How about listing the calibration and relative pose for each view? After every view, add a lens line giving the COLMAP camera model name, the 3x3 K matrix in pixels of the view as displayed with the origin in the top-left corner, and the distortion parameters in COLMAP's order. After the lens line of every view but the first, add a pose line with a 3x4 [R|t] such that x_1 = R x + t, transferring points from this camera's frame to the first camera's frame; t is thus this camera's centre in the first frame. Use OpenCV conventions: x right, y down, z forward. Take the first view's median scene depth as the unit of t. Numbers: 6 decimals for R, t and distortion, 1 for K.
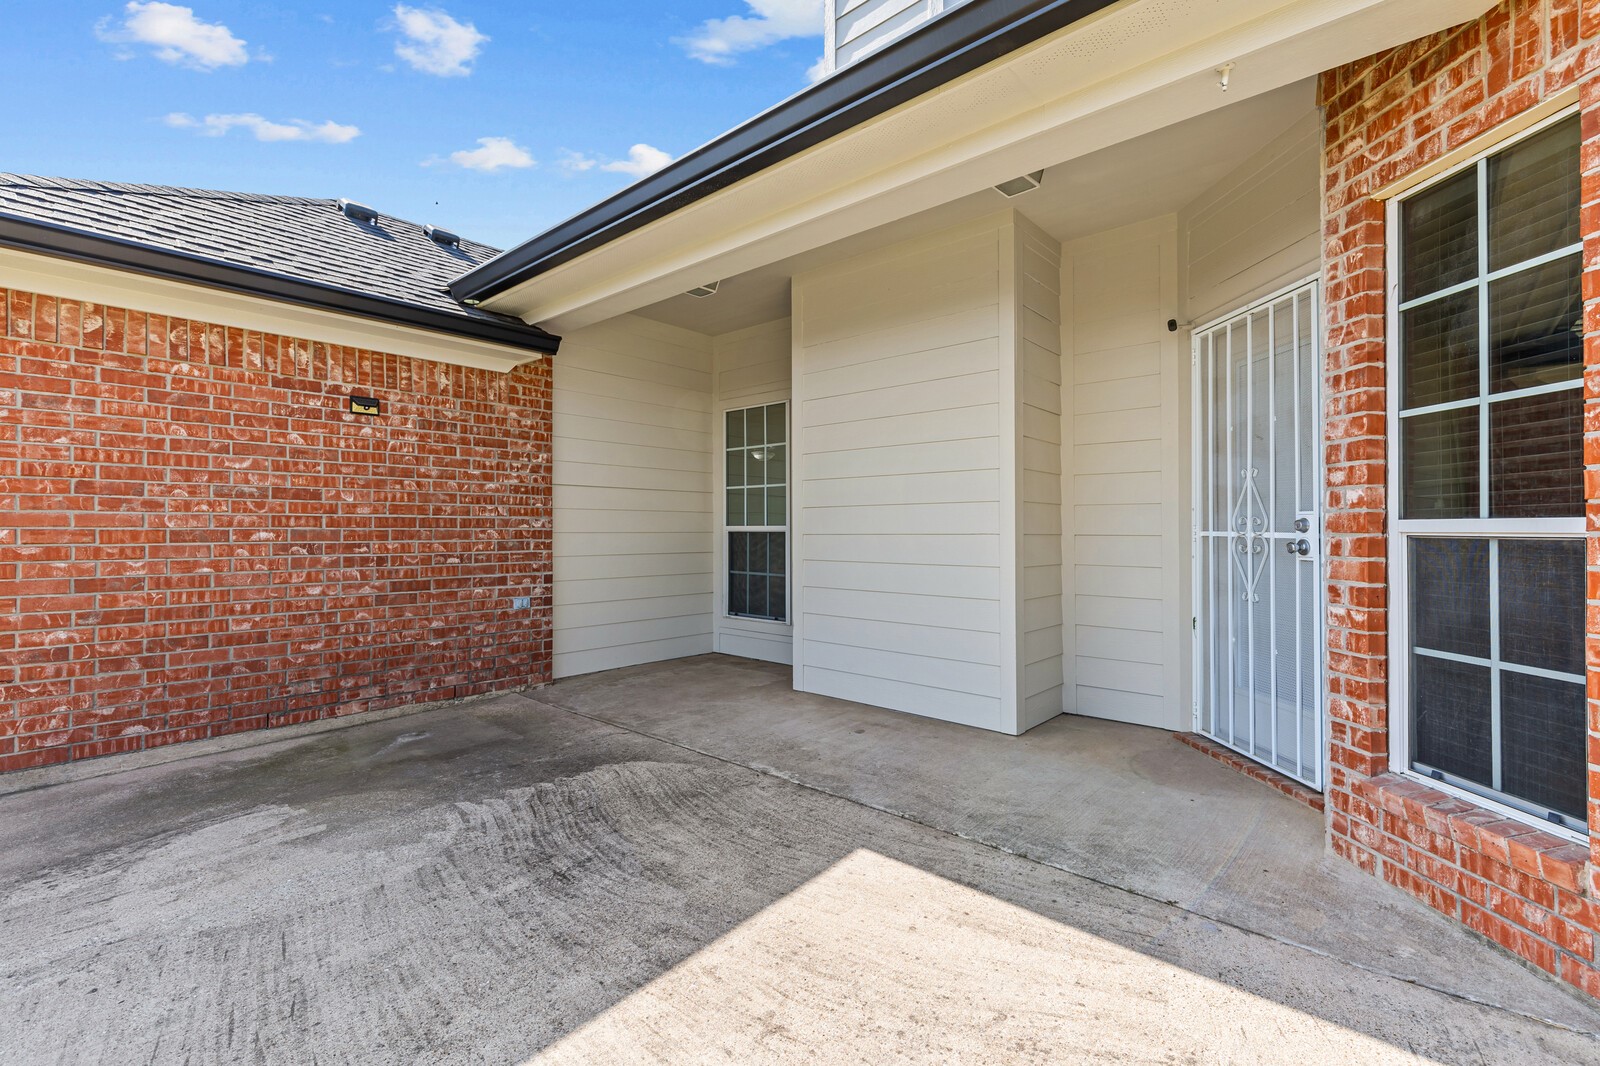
lens RADIAL K [[726.2, 0, 795.1], [0, 726.2, 527.8], [0, 0, 1]] dist [0.017249, -0.000432]
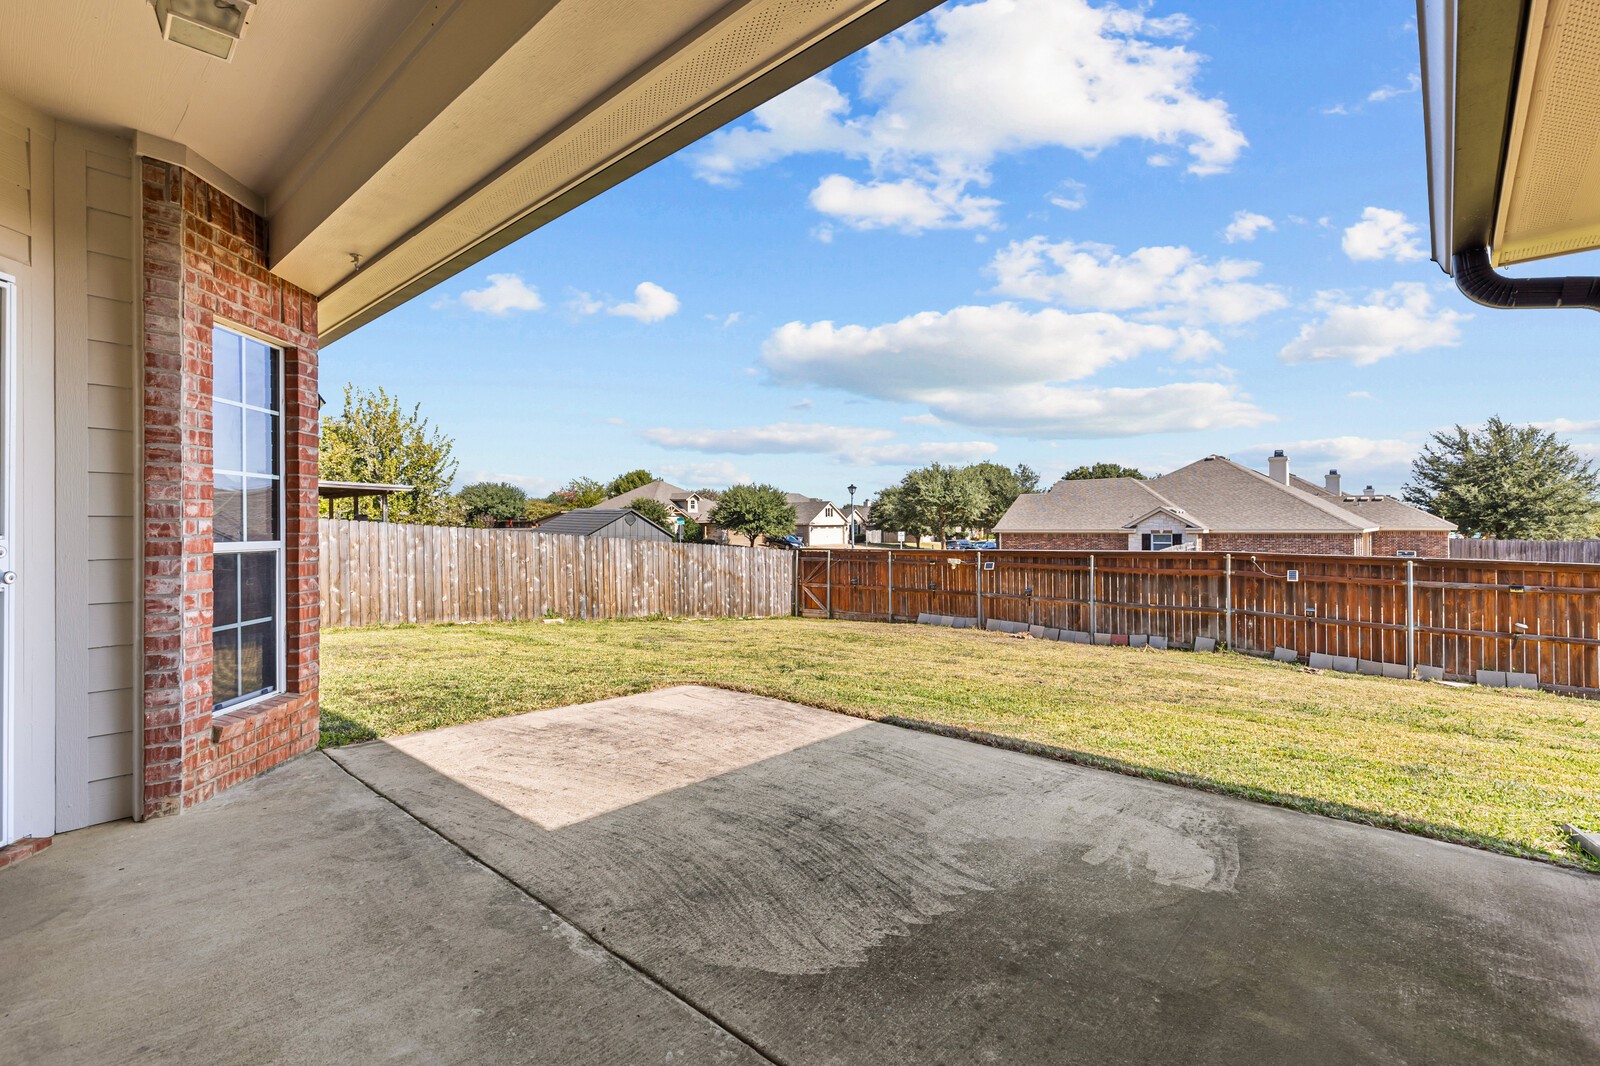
lens RADIAL K [[726.2, 0, 795.1], [0, 726.2, 527.8], [0, 0, 1]] dist [0.017249, -0.000432]
pose [[-0.999971, 0.007183, 0.002467, -0.295569], [0.007189, 0.999972, 0.002223, -0.031258], [-0.002451, 0.002241, -0.999994, 2.144493]]
